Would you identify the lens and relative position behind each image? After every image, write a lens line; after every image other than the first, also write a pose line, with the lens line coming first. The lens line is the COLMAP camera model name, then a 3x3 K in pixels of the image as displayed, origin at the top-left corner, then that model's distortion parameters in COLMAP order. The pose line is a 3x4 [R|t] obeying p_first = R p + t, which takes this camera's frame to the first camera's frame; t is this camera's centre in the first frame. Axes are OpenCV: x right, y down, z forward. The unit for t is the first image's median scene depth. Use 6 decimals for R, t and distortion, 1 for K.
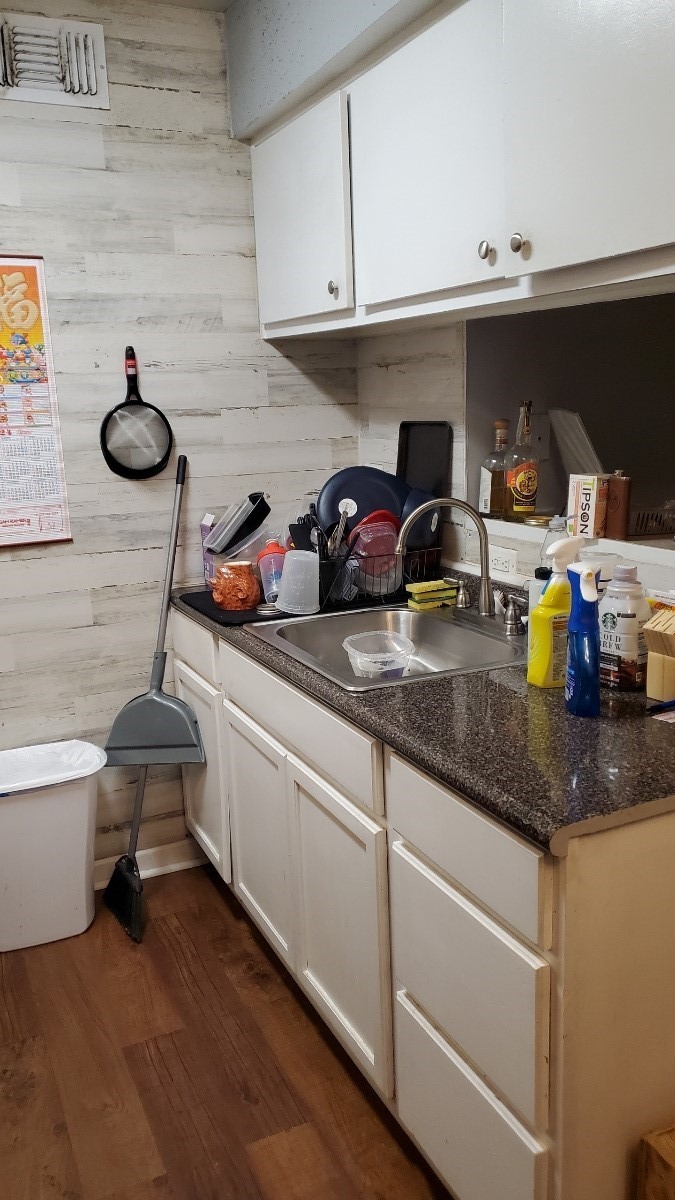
lens RADIAL K [[1000.1, 0, 337.5], [0, 1000.1, 600.0], [0, 0, 1]] dist [0.048788, -0.000924]
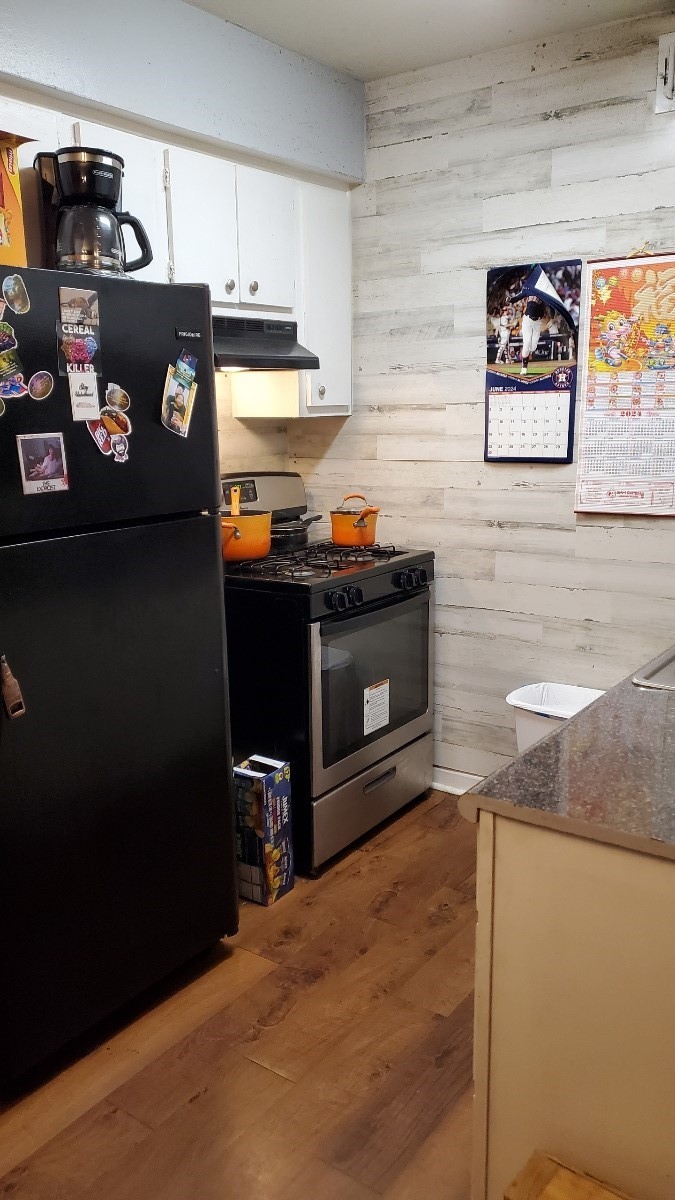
lens RADIAL K [[923.5, 0, 337.5], [0, 923.5, 600.0], [0, 0, 1]] dist [-0.001626, -0.001132]
pose [[0.498388, 0.210604, -0.840985, 0.417606], [-0.168396, 0.975087, 0.144390, -0.056828], [0.850442, 0.069656, 0.521436, 0.194876]]
